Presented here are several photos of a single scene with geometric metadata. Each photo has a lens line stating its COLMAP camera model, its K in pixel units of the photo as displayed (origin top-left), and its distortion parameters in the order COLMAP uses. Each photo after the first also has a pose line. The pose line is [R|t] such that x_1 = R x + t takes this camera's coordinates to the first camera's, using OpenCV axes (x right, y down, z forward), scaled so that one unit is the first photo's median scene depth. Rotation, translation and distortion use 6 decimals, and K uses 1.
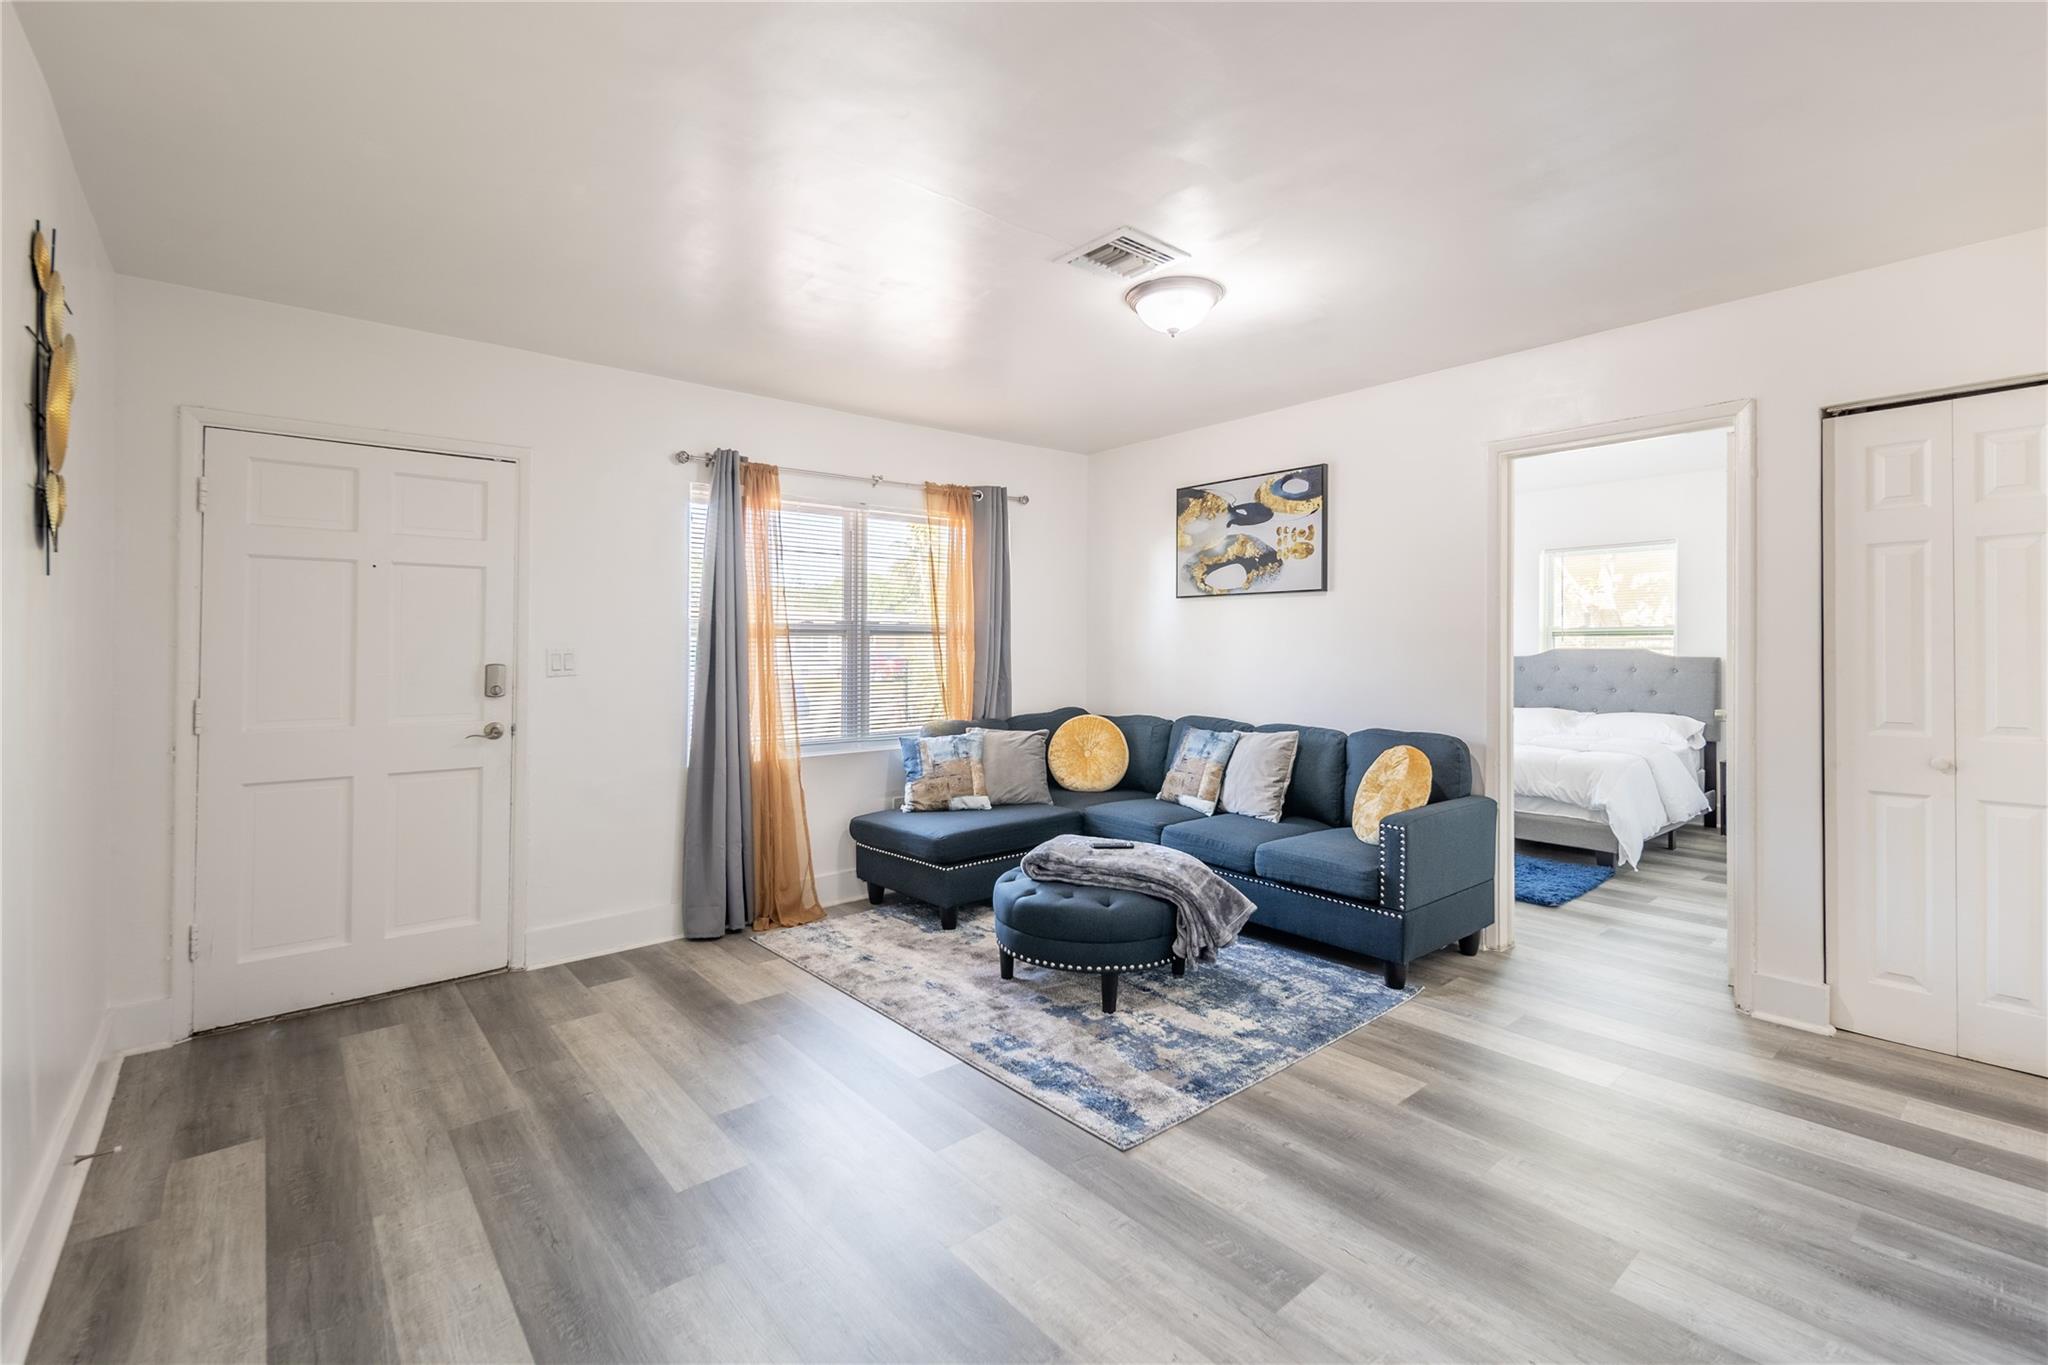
lens RADIAL K [[911.7, 0, 1024.1], [0, 911.7, 652.5], [0, 0, 1]] dist [0.003050, -0.000620]
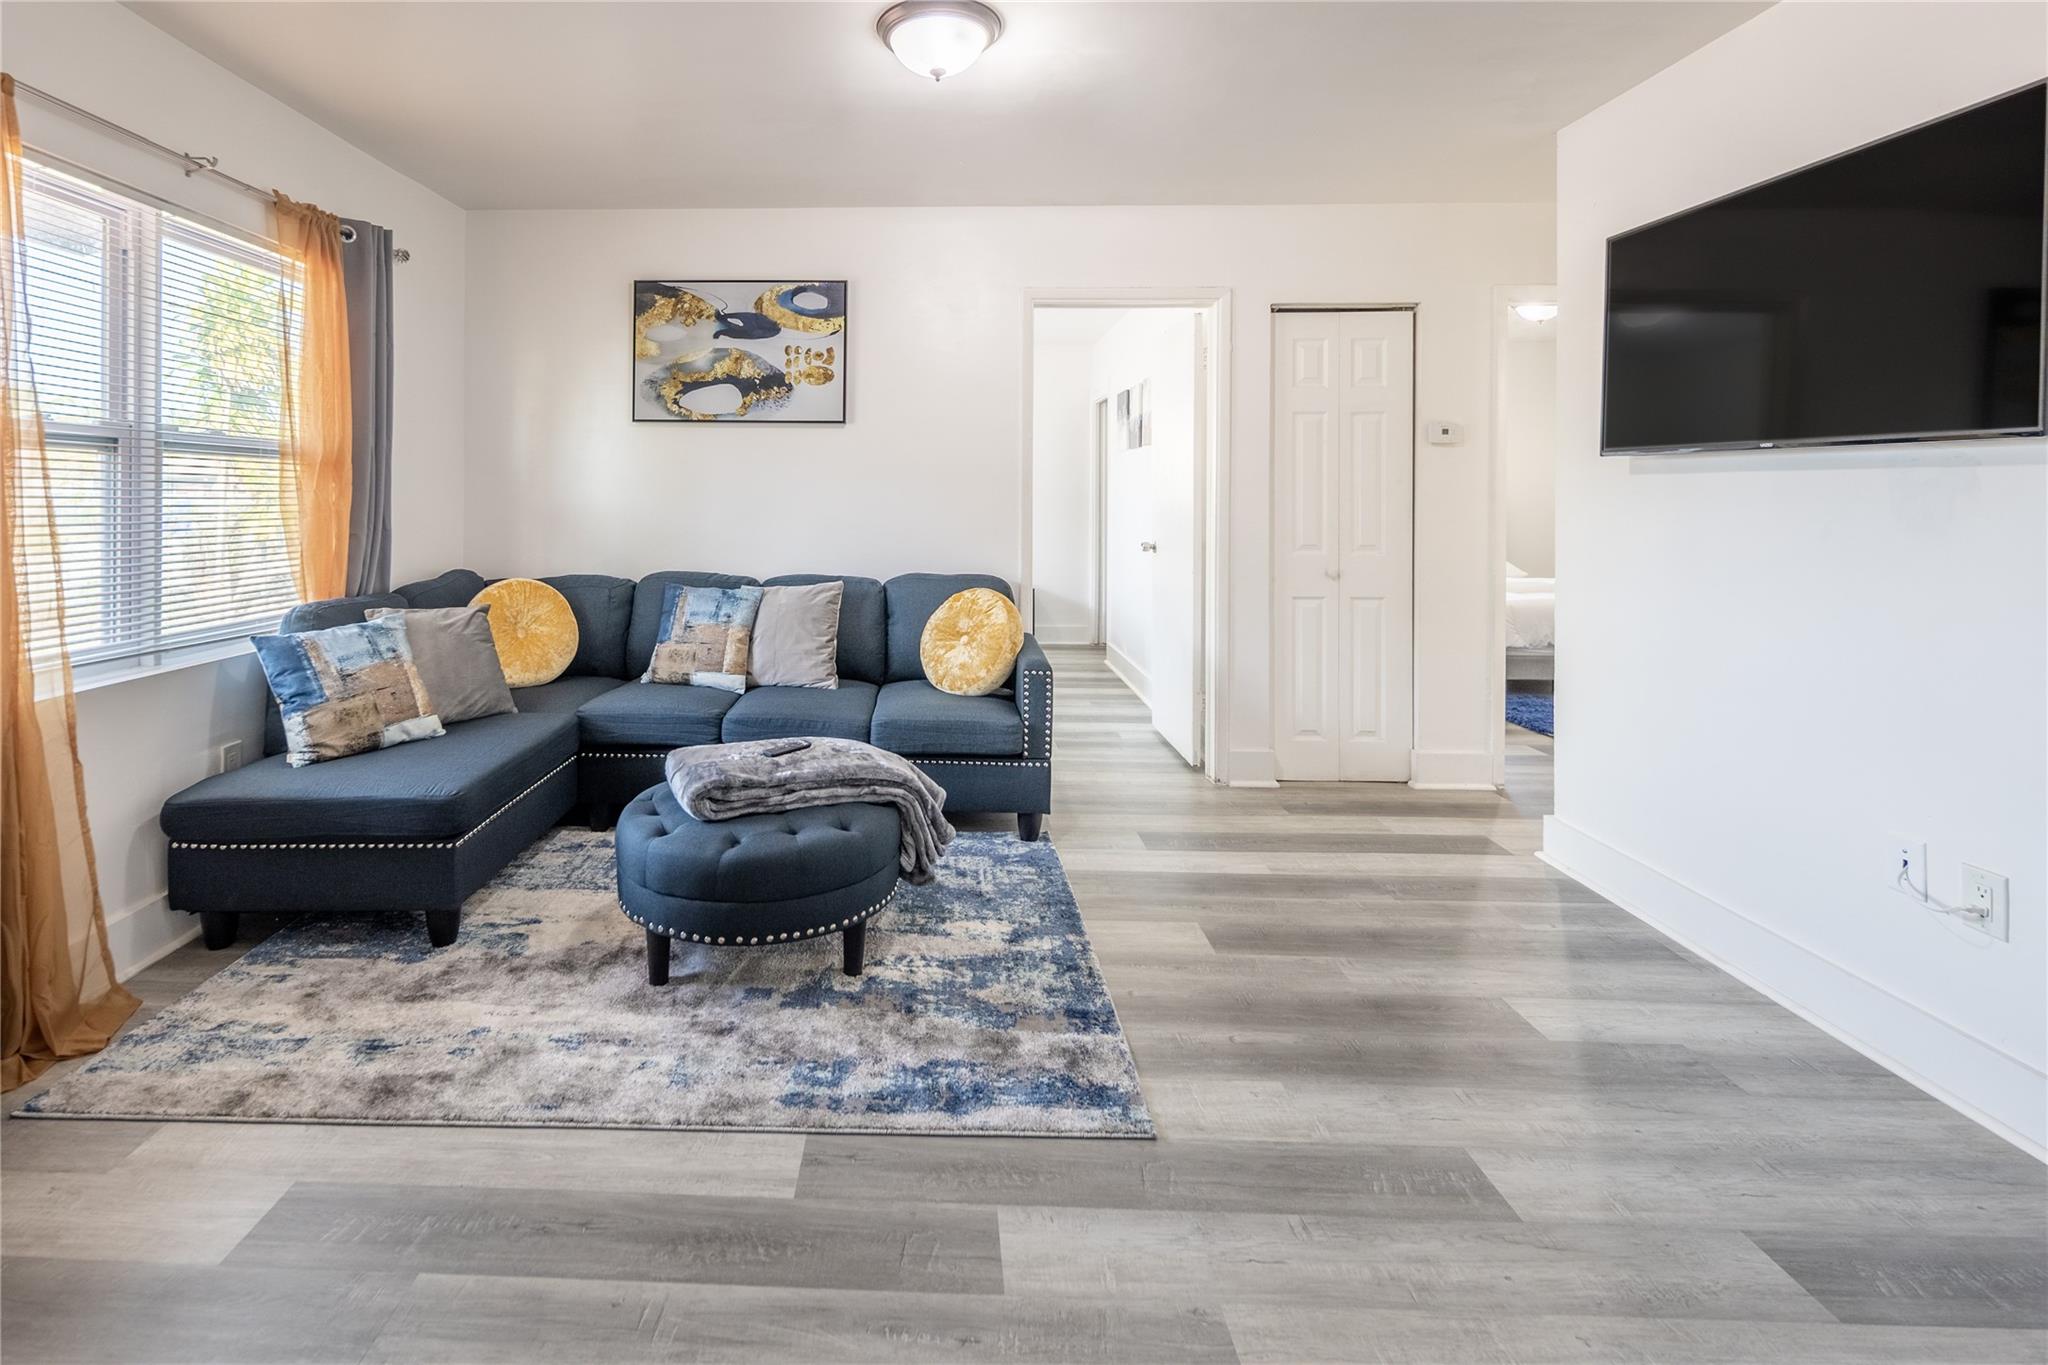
lens RADIAL K [[950.2, 0, 899.7], [0, 950.2, 508.1], [0, 0, 1]] dist [0.003697, 0.000013]
pose [[0.666582, -0.000470, 0.745432, -0.335493], [-0.001950, 0.999995, 0.002375, 0.013710], [-0.745430, -0.003037, 0.666577, 0.345298]]
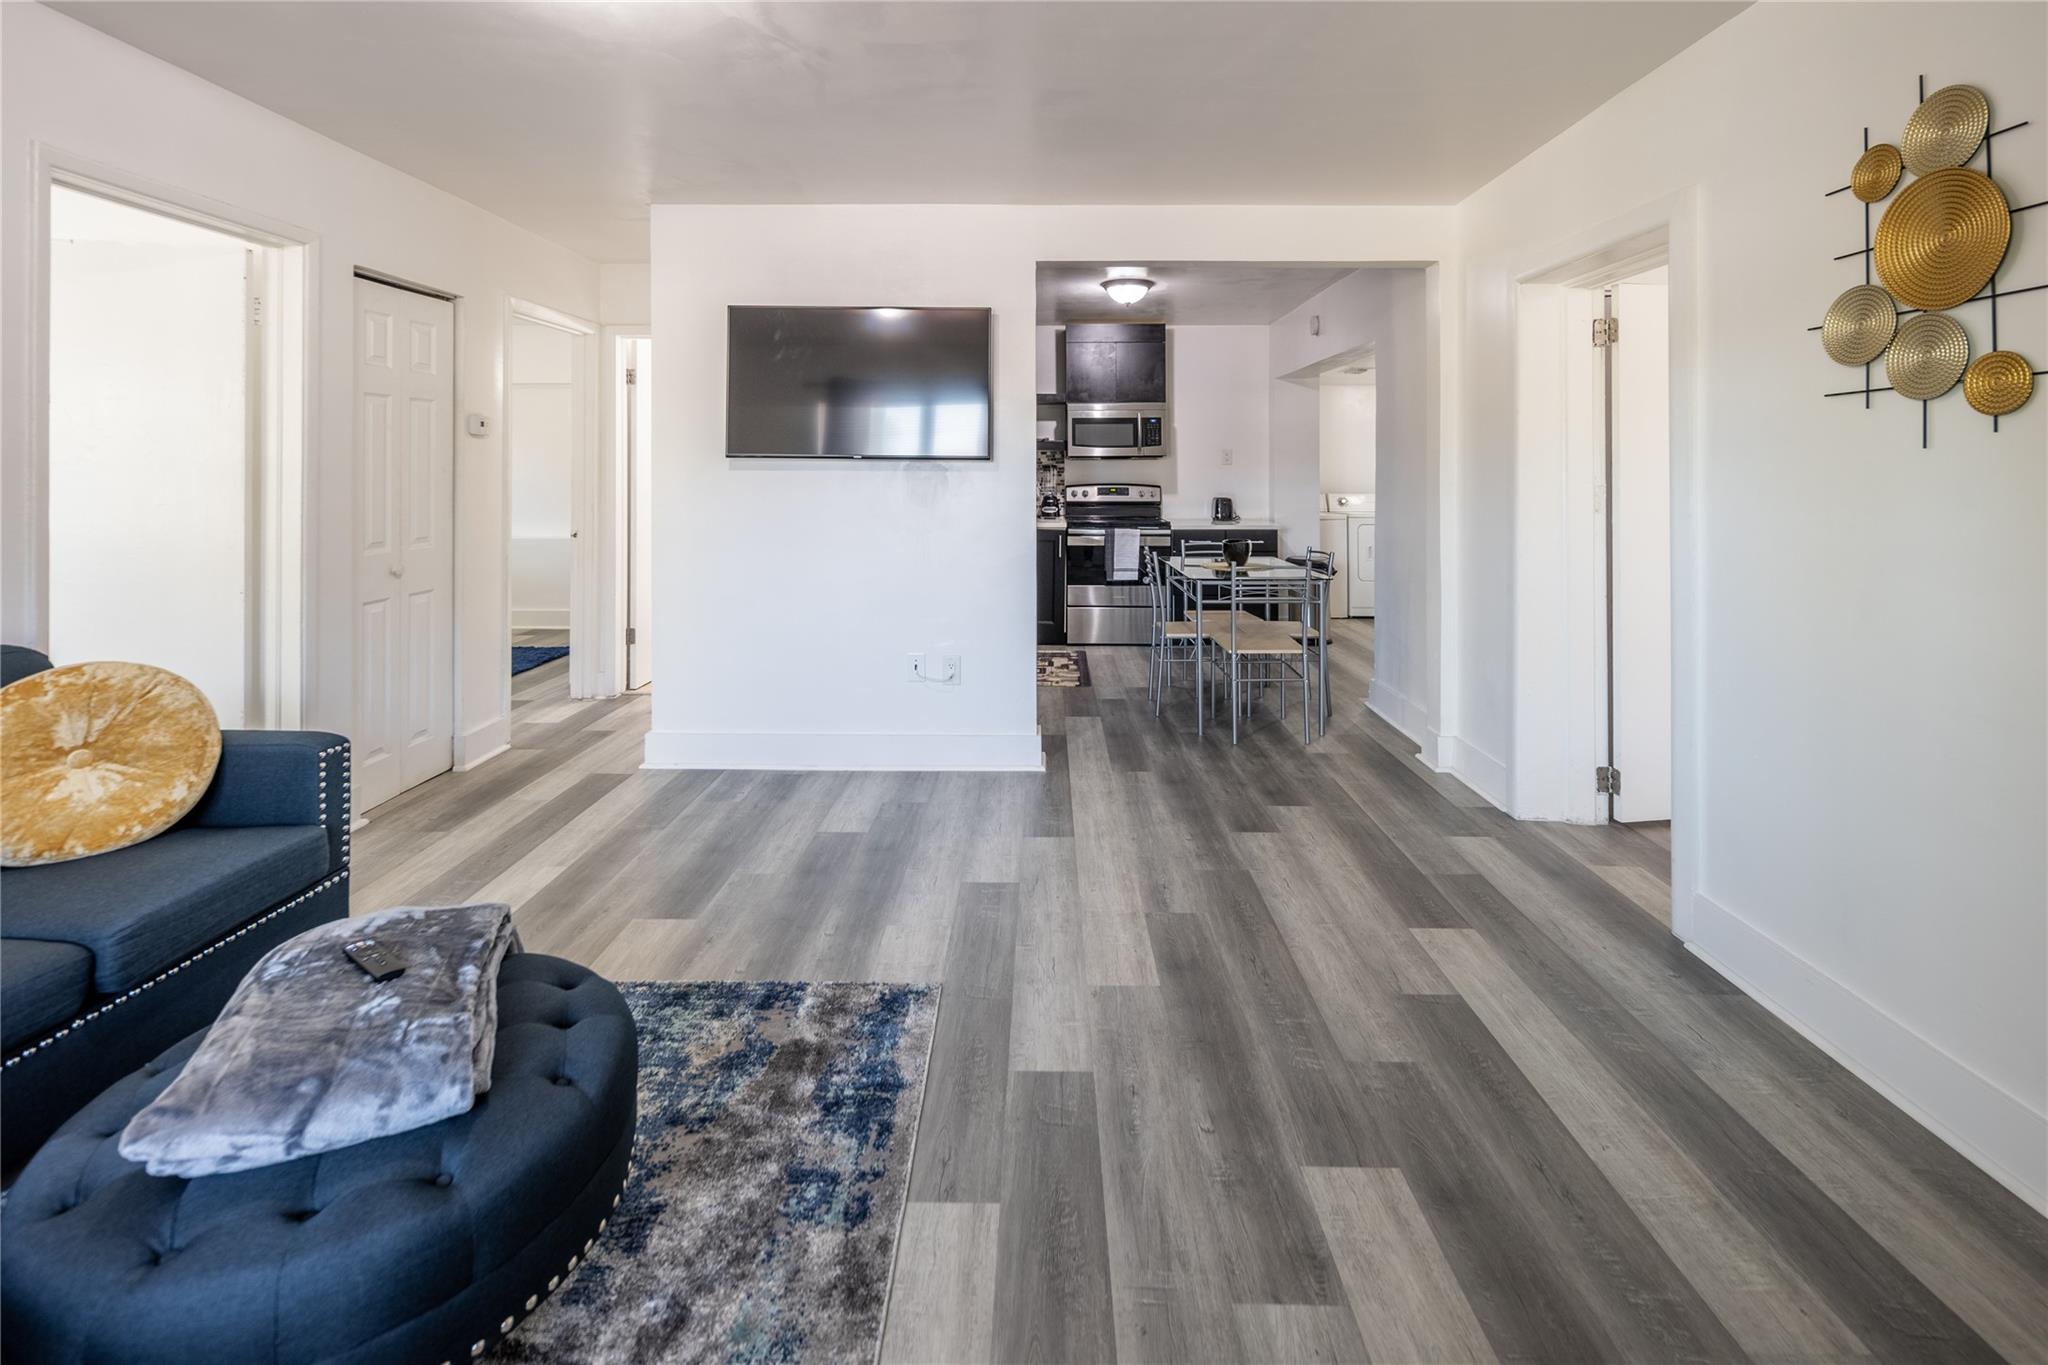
lens RADIAL K [[904.4, 0, 1039.8], [0, 904.4, 465.5], [0, 0, 1]] dist [0.004548, -0.000266]
pose [[-0.764681, 0.010931, 0.644316, -0.332805], [0.011546, 0.999928, -0.003261, -0.007700], [-0.644305, 0.004945, -0.764753, 0.912661]]
